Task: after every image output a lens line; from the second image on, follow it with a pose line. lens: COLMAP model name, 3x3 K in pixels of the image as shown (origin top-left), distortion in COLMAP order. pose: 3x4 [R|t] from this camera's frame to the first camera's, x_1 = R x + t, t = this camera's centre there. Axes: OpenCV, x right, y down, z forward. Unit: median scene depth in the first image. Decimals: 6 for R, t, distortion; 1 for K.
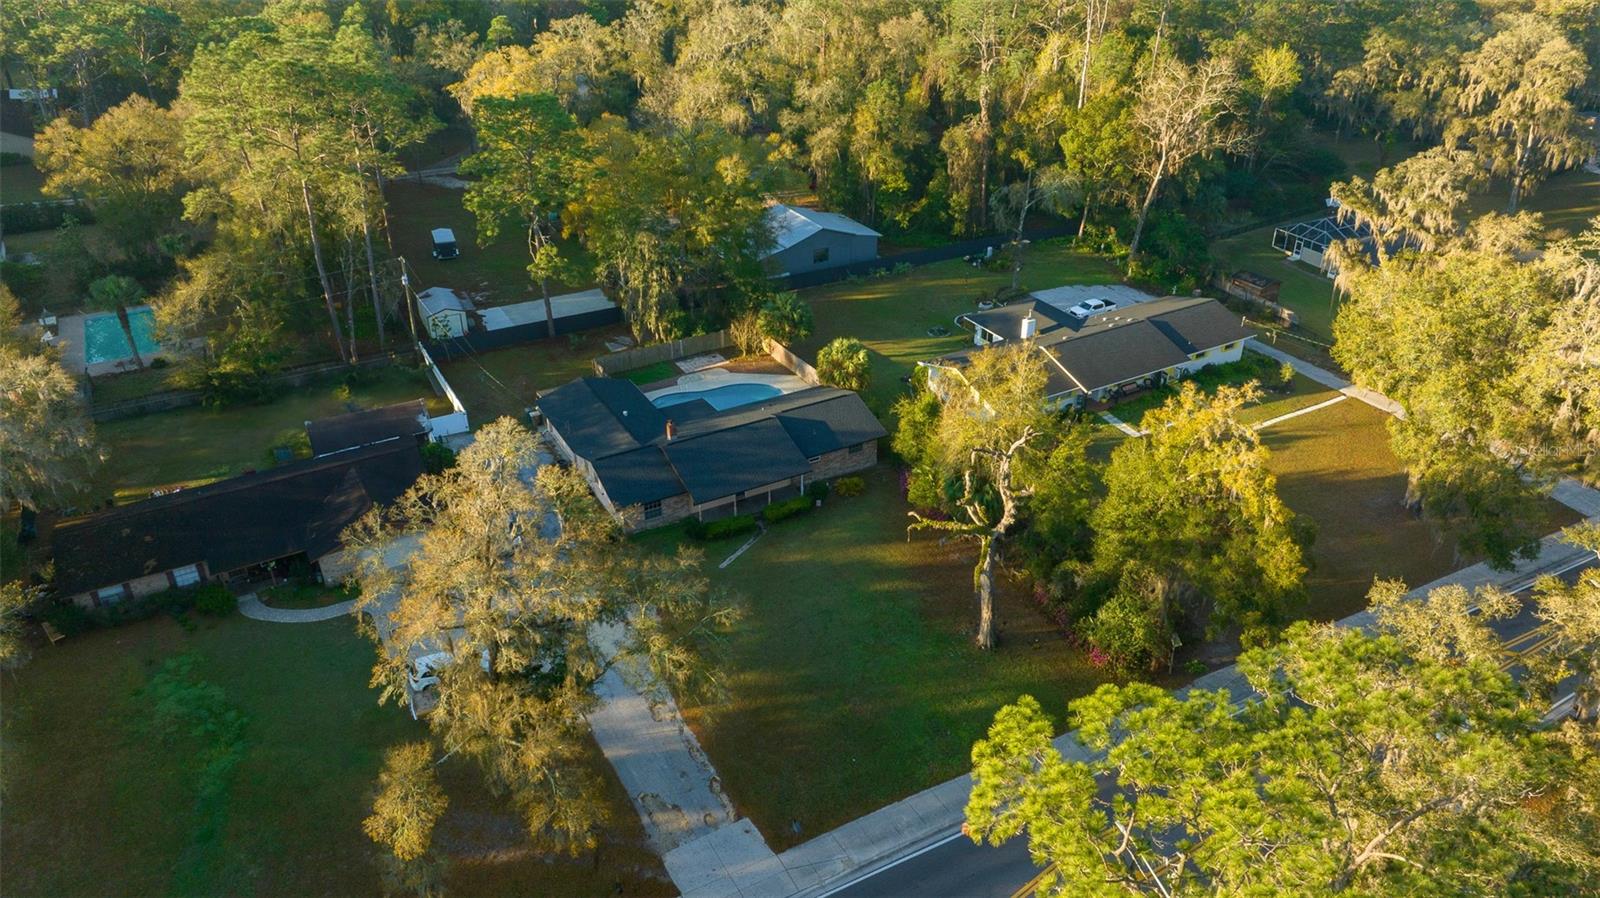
lens RADIAL K [[1127.6, 0, 800.0], [0, 1127.6, 449.0], [0, 0, 1]] dist [-0.001947, 0.003183]
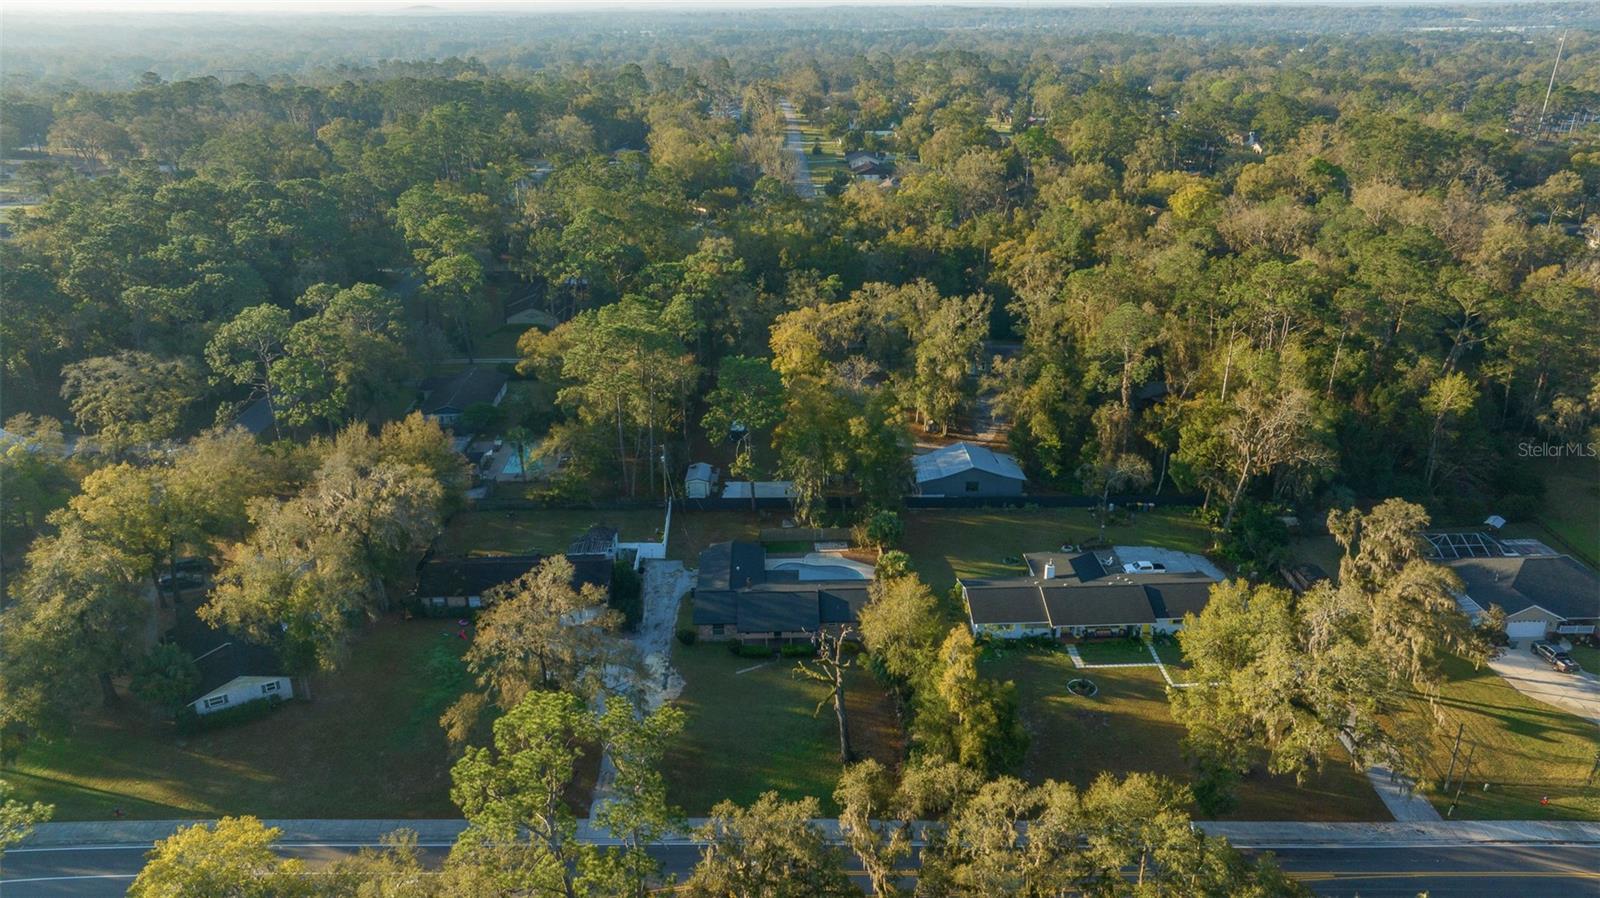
lens RADIAL K [[1127.6, 0, 800.0], [0, 1127.6, 449.0], [0, 0, 1]] dist [-0.001947, 0.003183]
pose [[0.886261, 0.169370, -0.431108, 0.482901], [-0.224800, 0.971063, -0.080635, -0.072017], [0.404976, 0.168376, 0.898690, -0.347371]]
